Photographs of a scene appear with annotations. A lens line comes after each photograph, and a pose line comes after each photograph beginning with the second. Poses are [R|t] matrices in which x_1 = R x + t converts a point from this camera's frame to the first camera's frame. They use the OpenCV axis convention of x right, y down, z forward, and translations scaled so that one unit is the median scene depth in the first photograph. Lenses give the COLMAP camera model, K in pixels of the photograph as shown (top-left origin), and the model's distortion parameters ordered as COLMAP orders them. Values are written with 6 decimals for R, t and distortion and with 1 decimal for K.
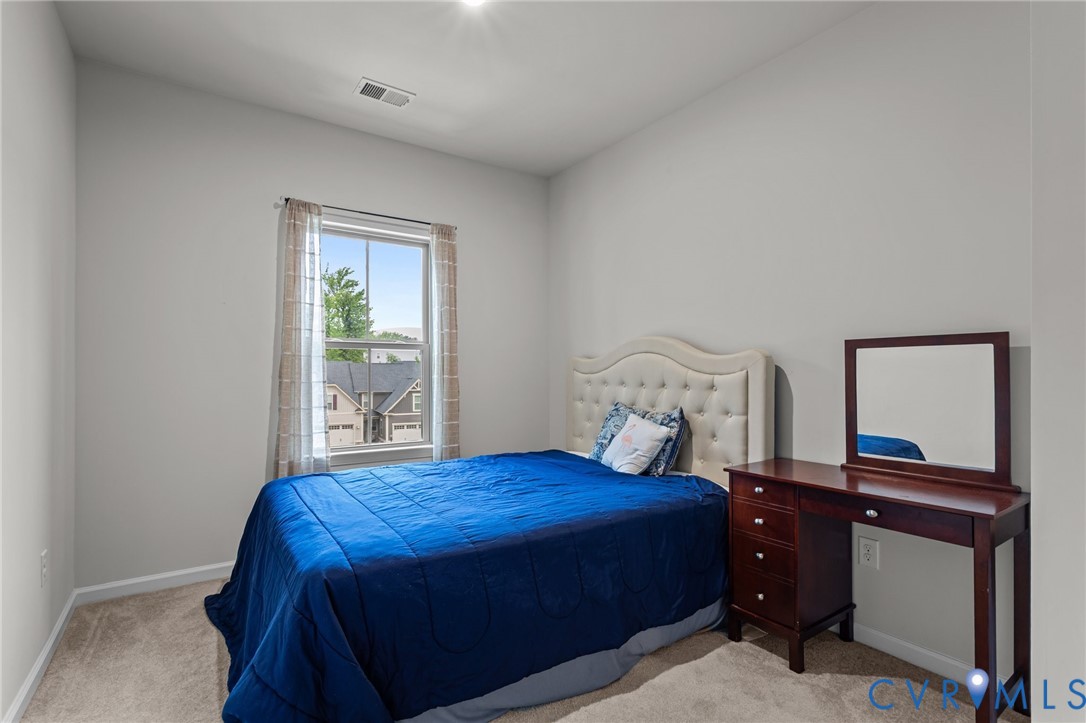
lens RADIAL K [[520.9, 0, 546.9], [0, 520.9, 379.5], [0, 0, 1]] dist [-0.001565, 0.001021]
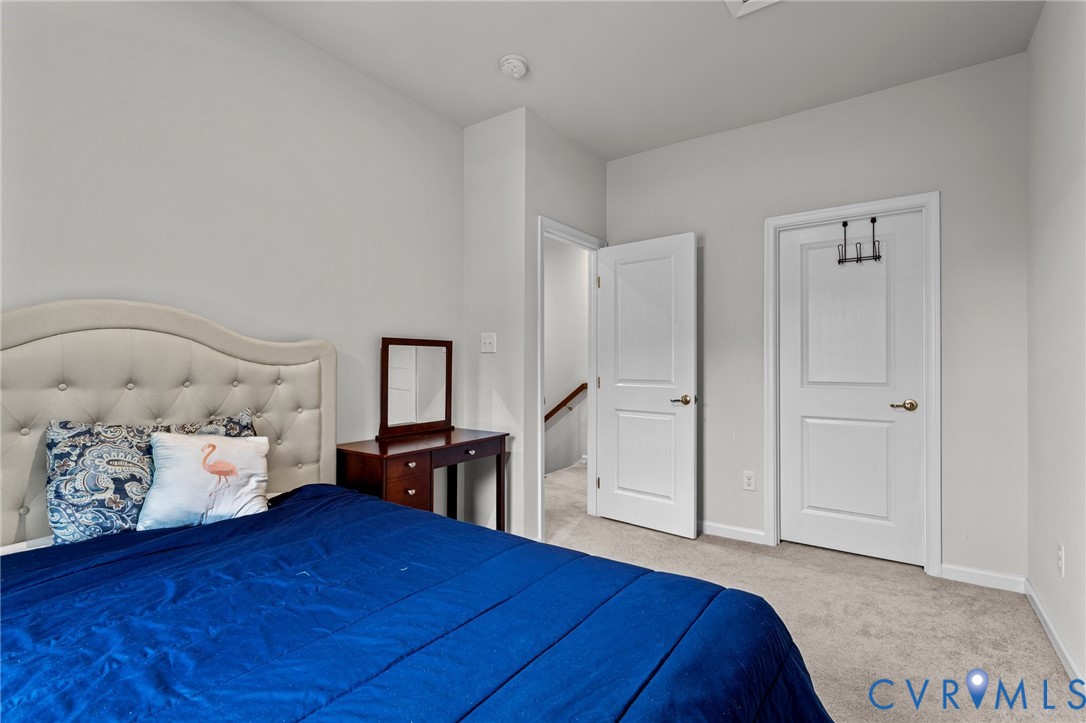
lens RADIAL K [[517.7, 0, 546.5], [0, 517.7, 365.3], [0, 0, 1]] dist [0.000676, 0.000701]
pose [[-0.340808, -0.002442, 0.940130, -0.634975], [0.006999, 0.999962, 0.005135, -0.010841], [-0.940107, 0.008330, -0.340778, 0.924397]]
